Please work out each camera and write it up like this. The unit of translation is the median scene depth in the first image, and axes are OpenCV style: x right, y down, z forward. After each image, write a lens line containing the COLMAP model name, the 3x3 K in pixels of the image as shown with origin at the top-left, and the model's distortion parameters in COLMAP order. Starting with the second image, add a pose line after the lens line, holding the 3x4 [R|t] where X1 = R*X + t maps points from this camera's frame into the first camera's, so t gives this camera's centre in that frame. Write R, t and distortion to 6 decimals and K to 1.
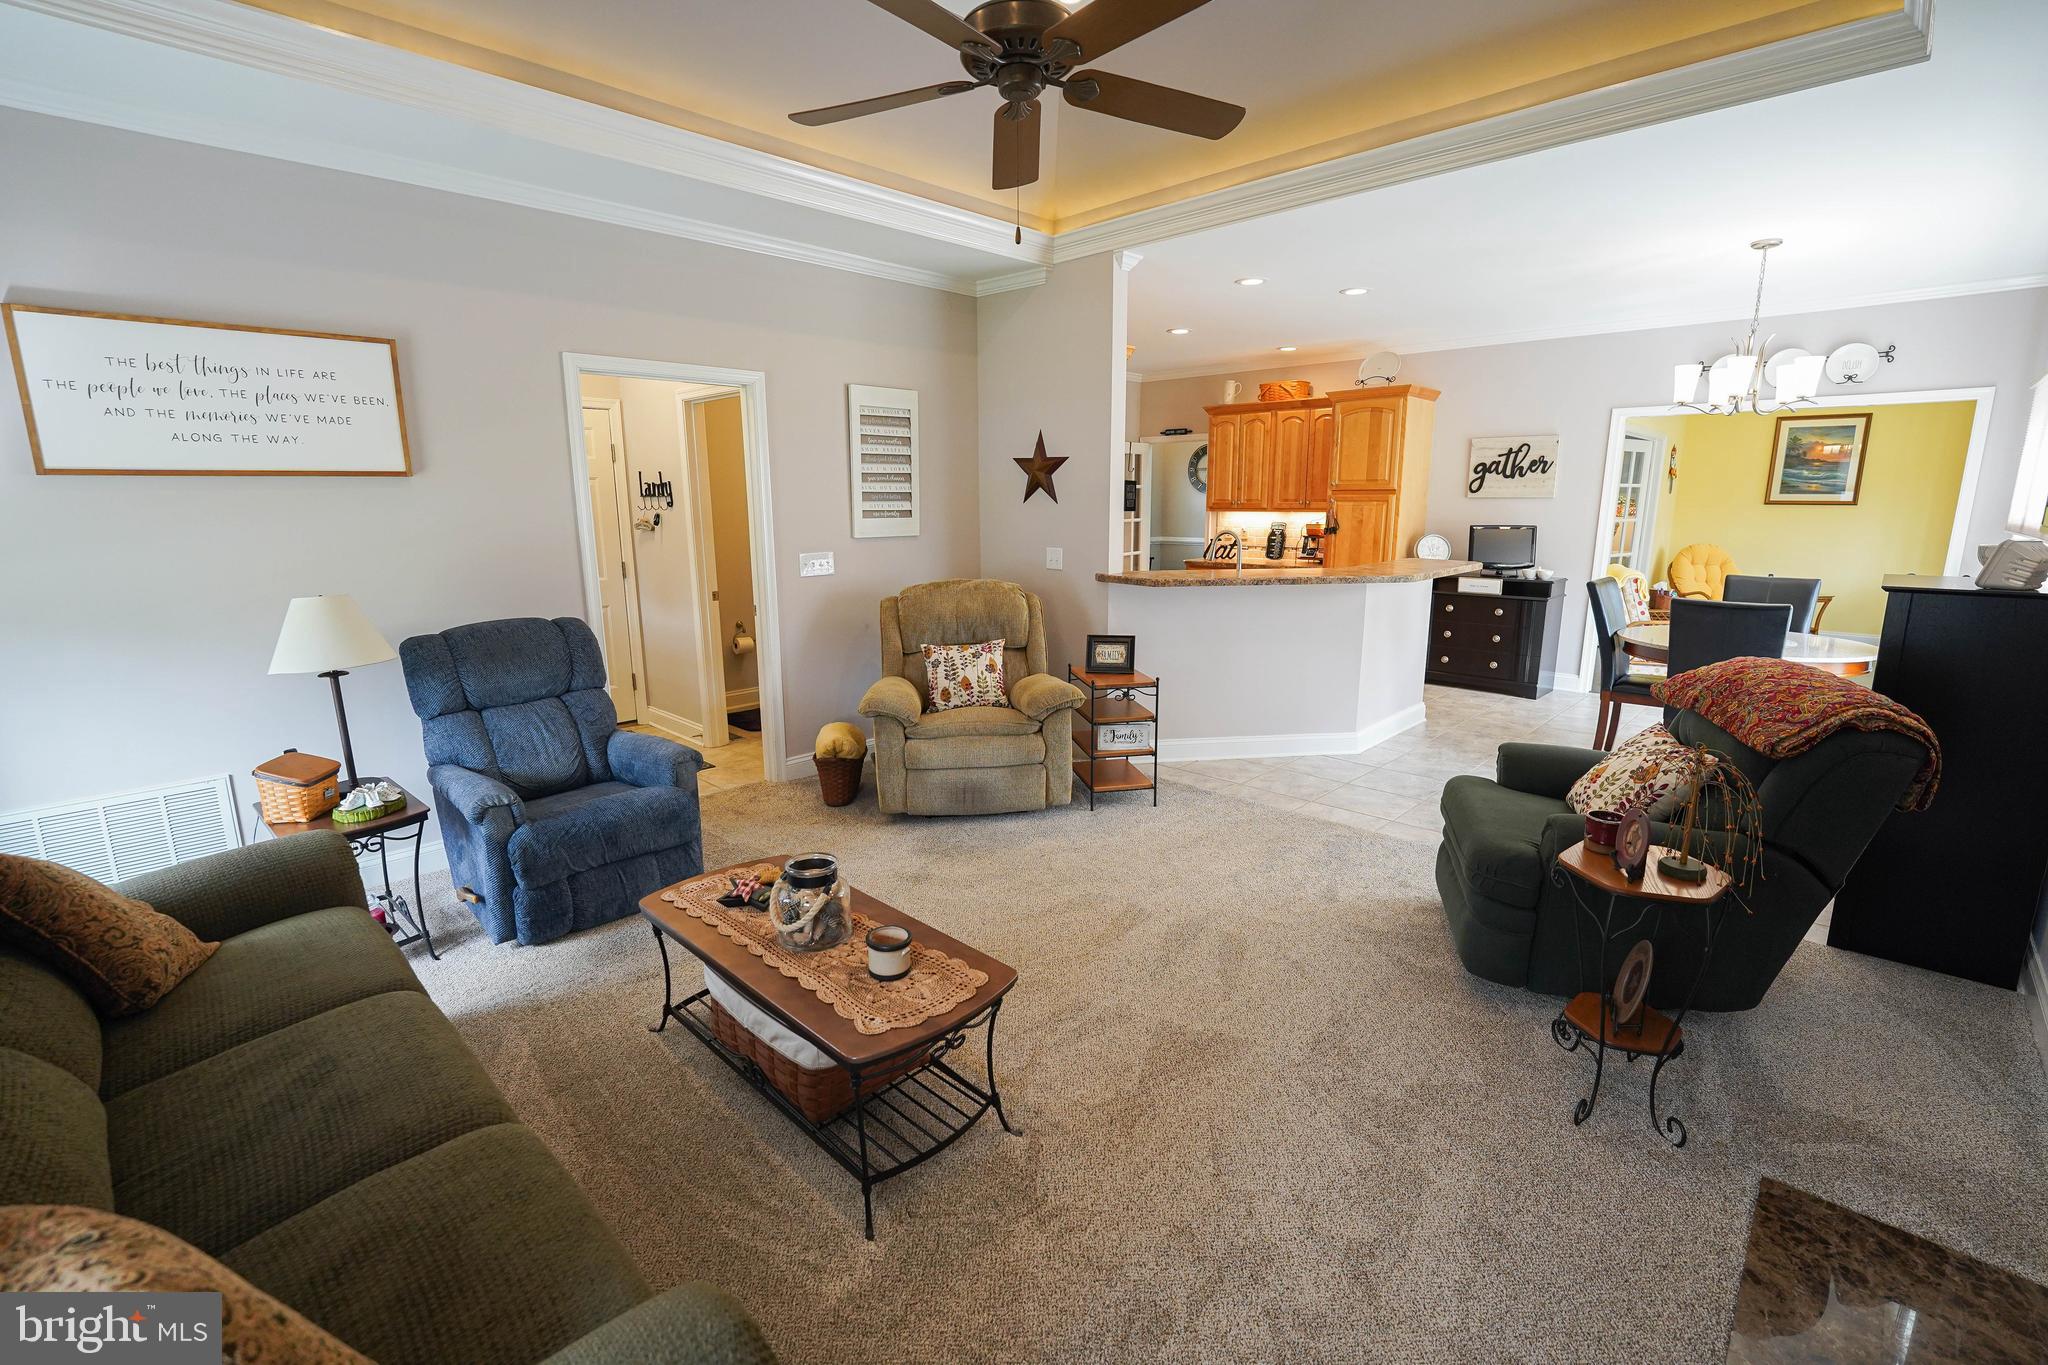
lens RADIAL K [[906.0, 0, 1010.5], [0, 906.0, 676.6], [0, 0, 1]] dist [-0.015153, 0.000068]
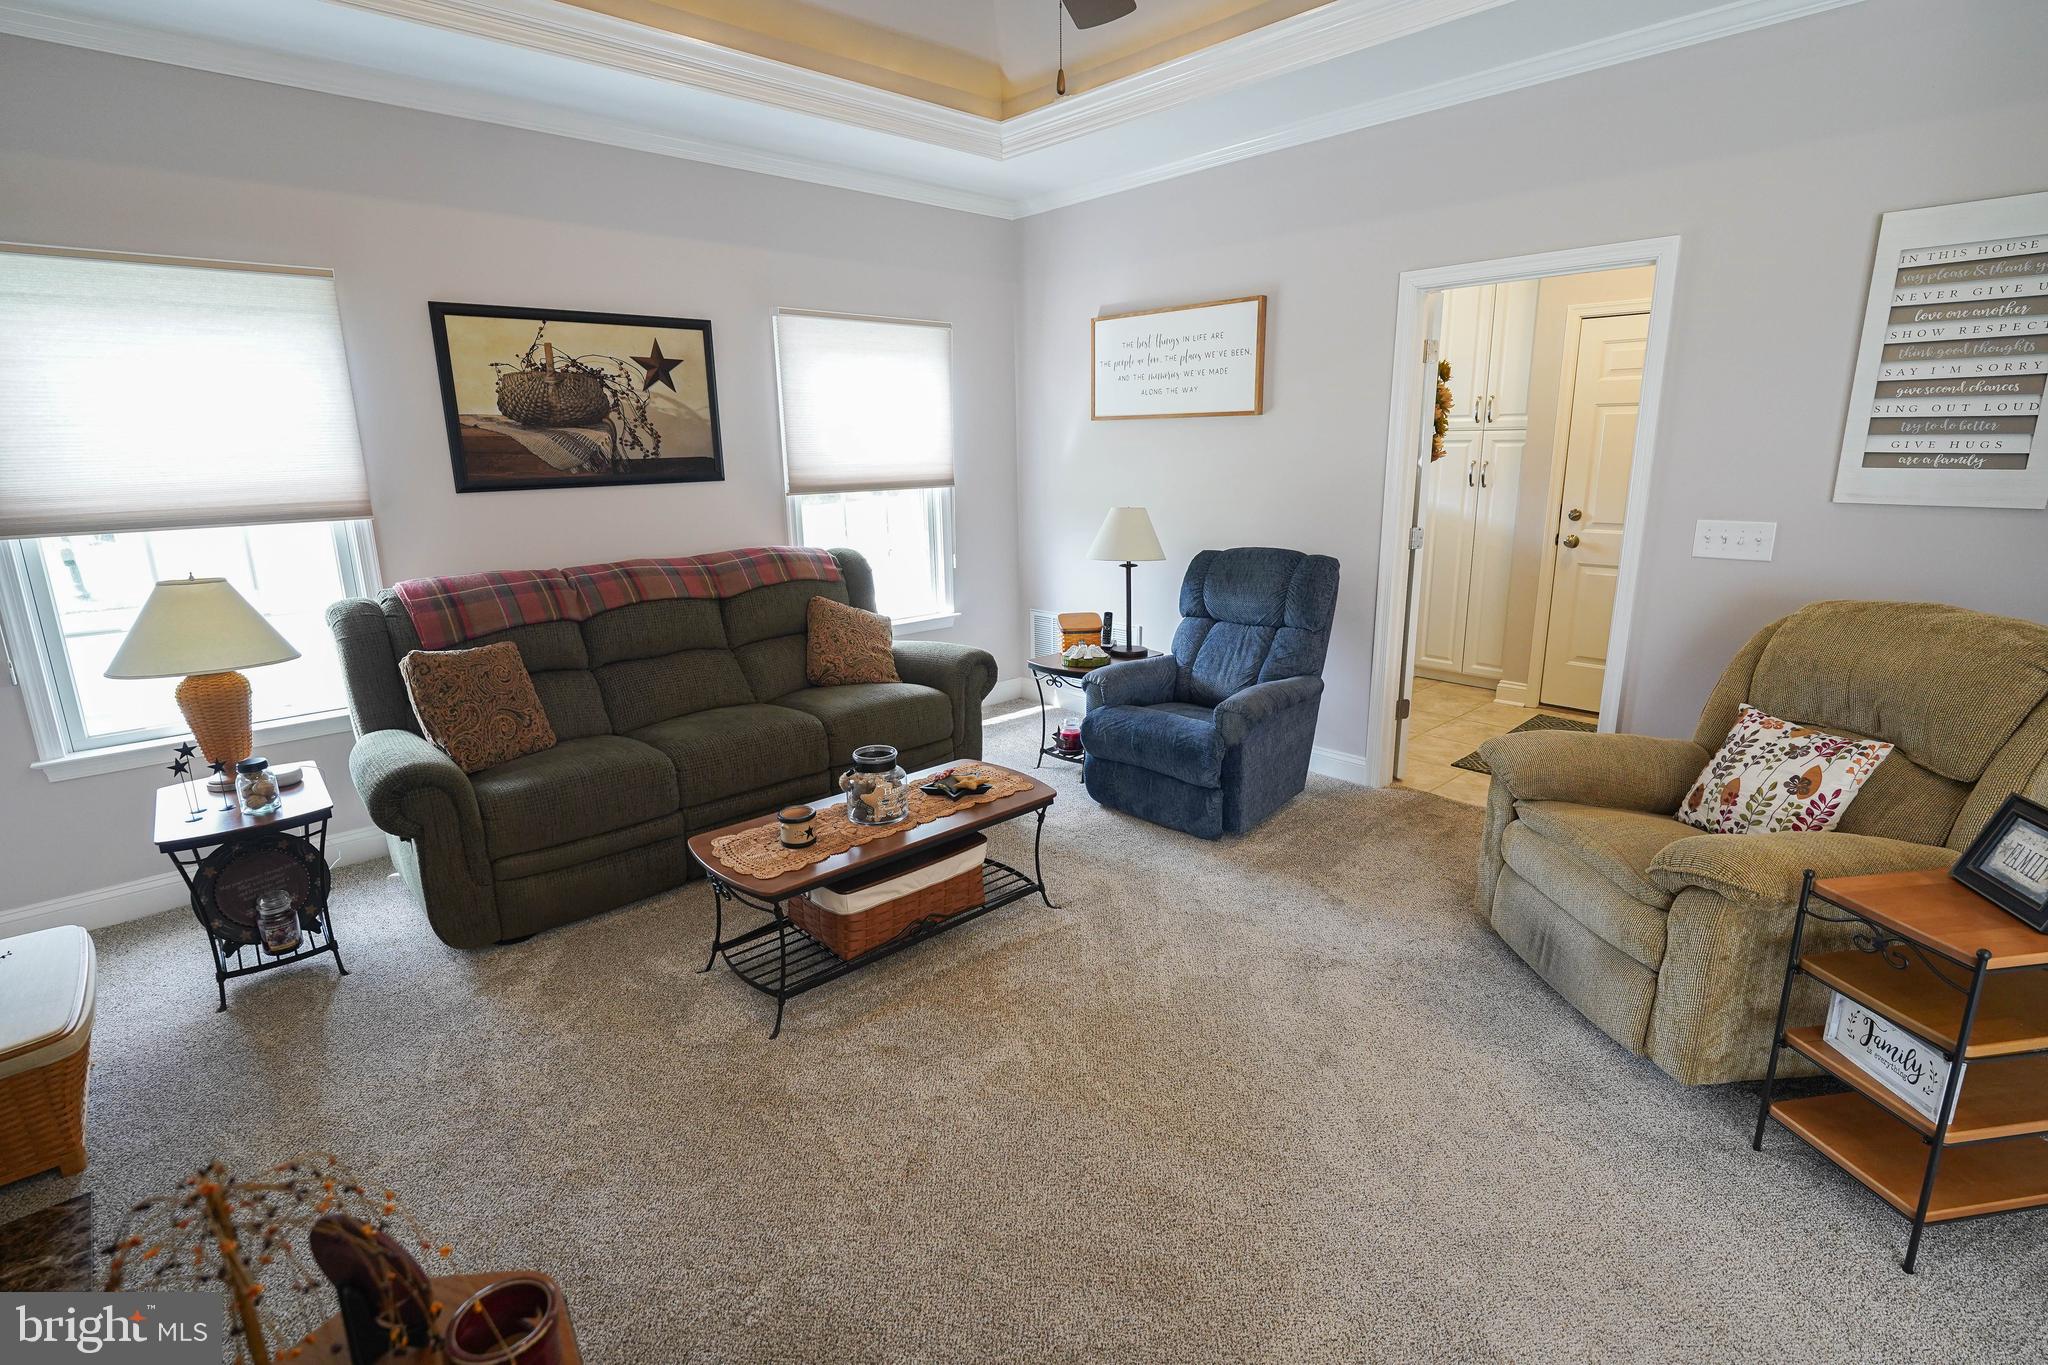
lens RADIAL K [[960.1, 0, 1024.9], [0, 960.1, 676.2], [0, 0, 1]] dist [-0.016067, 0.001454]
pose [[-0.040128, 0.242418, -0.969342, 0.302634], [-0.180234, 0.952454, 0.245656, -0.073516], [0.982805, 0.184566, 0.005472, 0.370517]]
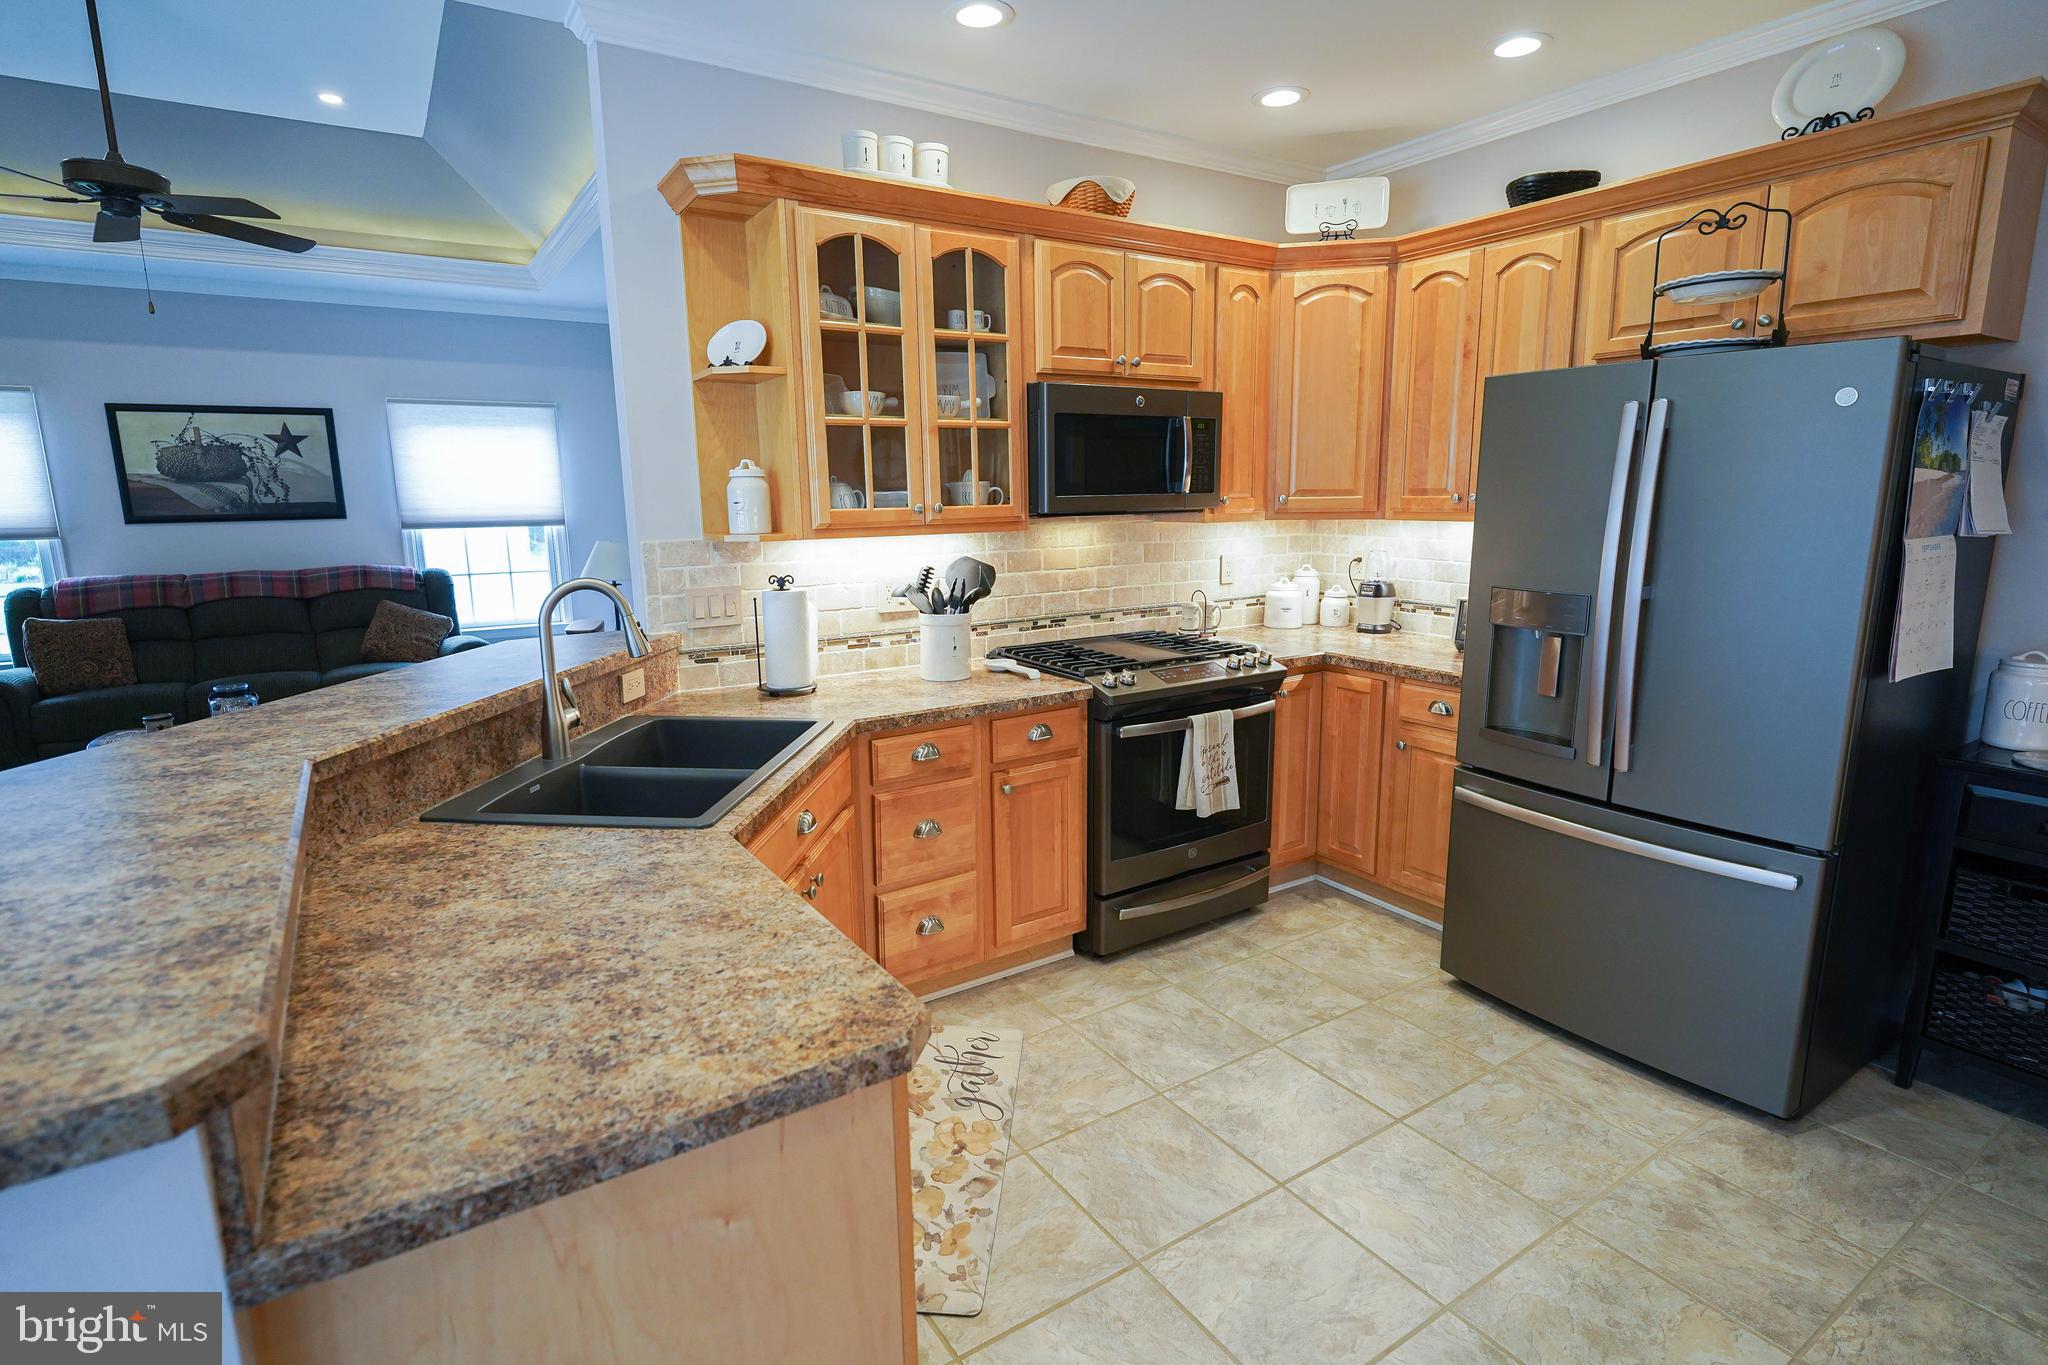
lens RADIAL K [[981.4, 0, 995.9], [0, 981.4, 675.4], [0, 0, 1]] dist [-0.004825, -0.000601]
pose [[-0.216185, 0.187831, -0.958115, 0.436149], [-0.180501, 0.956716, 0.228285, -0.179750], [0.959523, 0.222292, -0.172924, 0.907540]]
